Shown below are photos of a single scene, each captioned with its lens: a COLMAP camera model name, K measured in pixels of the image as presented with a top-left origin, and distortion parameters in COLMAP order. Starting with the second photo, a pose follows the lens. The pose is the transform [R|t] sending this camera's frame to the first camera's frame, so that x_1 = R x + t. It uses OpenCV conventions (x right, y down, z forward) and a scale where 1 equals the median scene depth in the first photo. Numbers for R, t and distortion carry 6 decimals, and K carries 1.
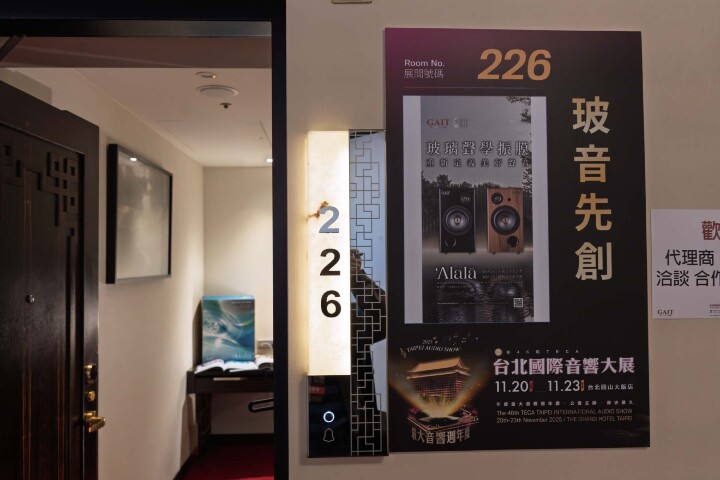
lens RADIAL K [[586.3, 0, 356.7], [0, 586.3, 232.9], [0, 0, 1]] dist [0.005291, 0.038396]
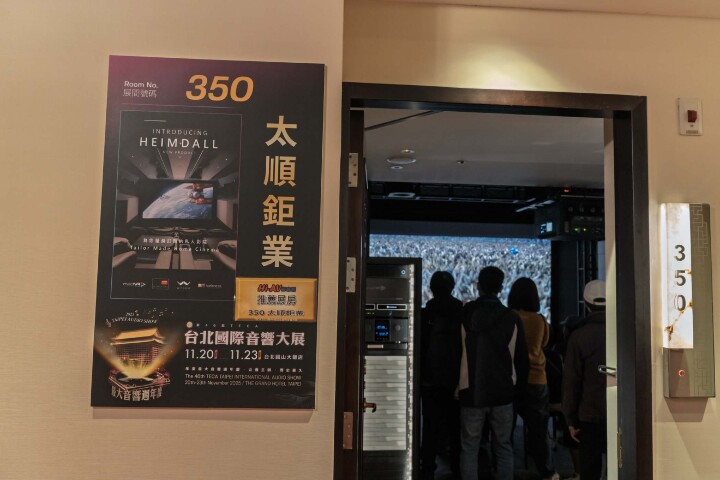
lens RADIAL K [[586.3, 0, 341.4], [0, 586.3, 226.6], [0, 0, 1]] dist [0.005291, 0.038396]
pose [[0.999551, 0.028864, -0.008095, 0.554948], [-0.029211, 0.998484, -0.046644, 0.050209], [0.006736, 0.046859, 0.998879, -0.202452]]
